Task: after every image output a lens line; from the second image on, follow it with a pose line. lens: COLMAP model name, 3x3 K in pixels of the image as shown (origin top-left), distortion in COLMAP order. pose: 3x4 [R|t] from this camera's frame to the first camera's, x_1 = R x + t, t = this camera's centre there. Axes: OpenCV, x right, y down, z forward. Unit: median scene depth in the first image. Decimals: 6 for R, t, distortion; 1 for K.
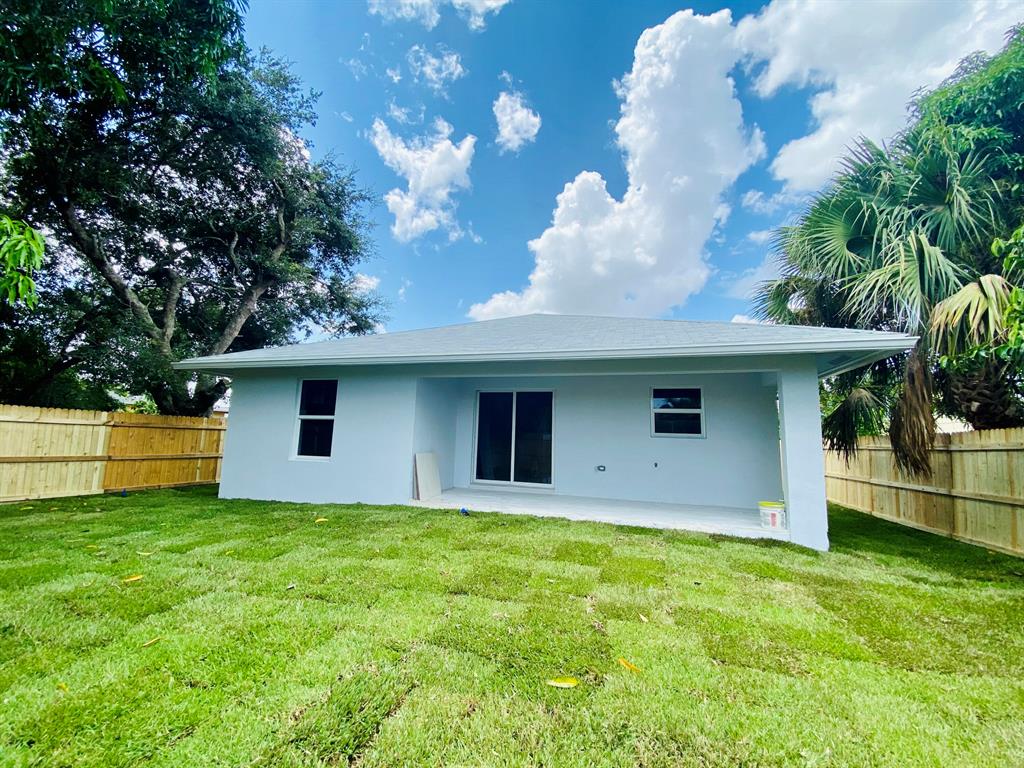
lens RADIAL K [[414.4, 0, 512.0], [0, 414.4, 384.0], [0, 0, 1]] dist [-0.008349, -0.000535]
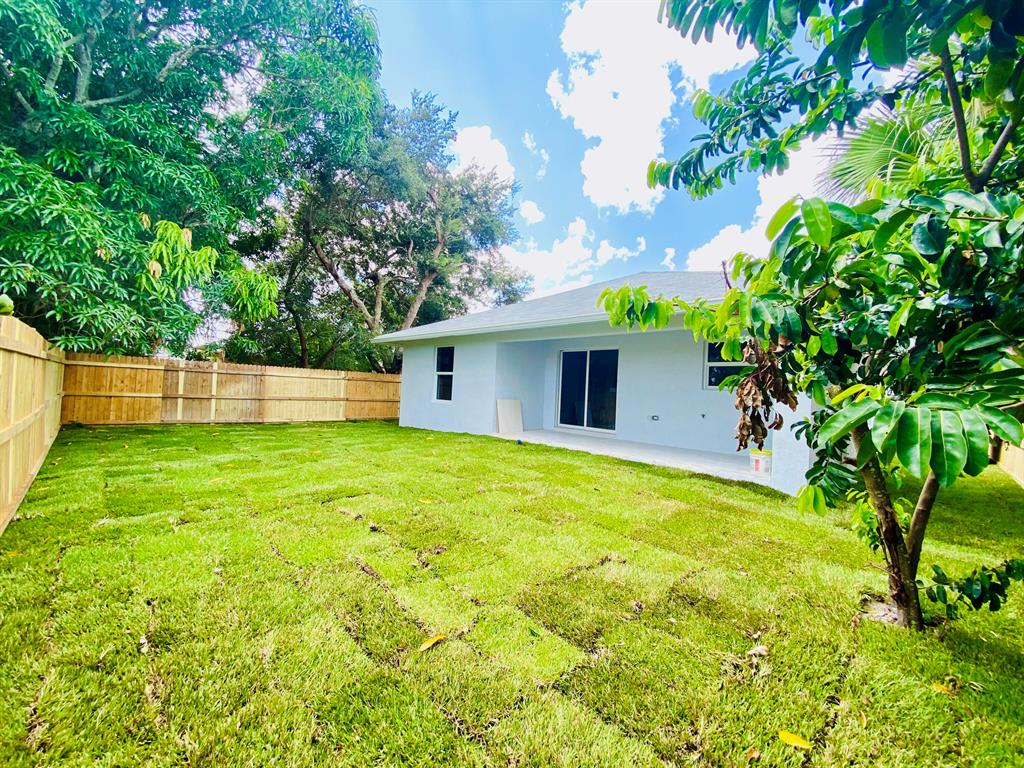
lens RADIAL K [[407.5, 0, 515.4], [0, 407.5, 388.9], [0, 0, 1]] dist [0.018524, -0.000069]
pose [[0.886426, 0.011350, -0.462732, 0.367066], [0.039362, 0.994230, 0.099788, 0.003386], [0.461194, -0.106669, 0.880864, -0.121662]]
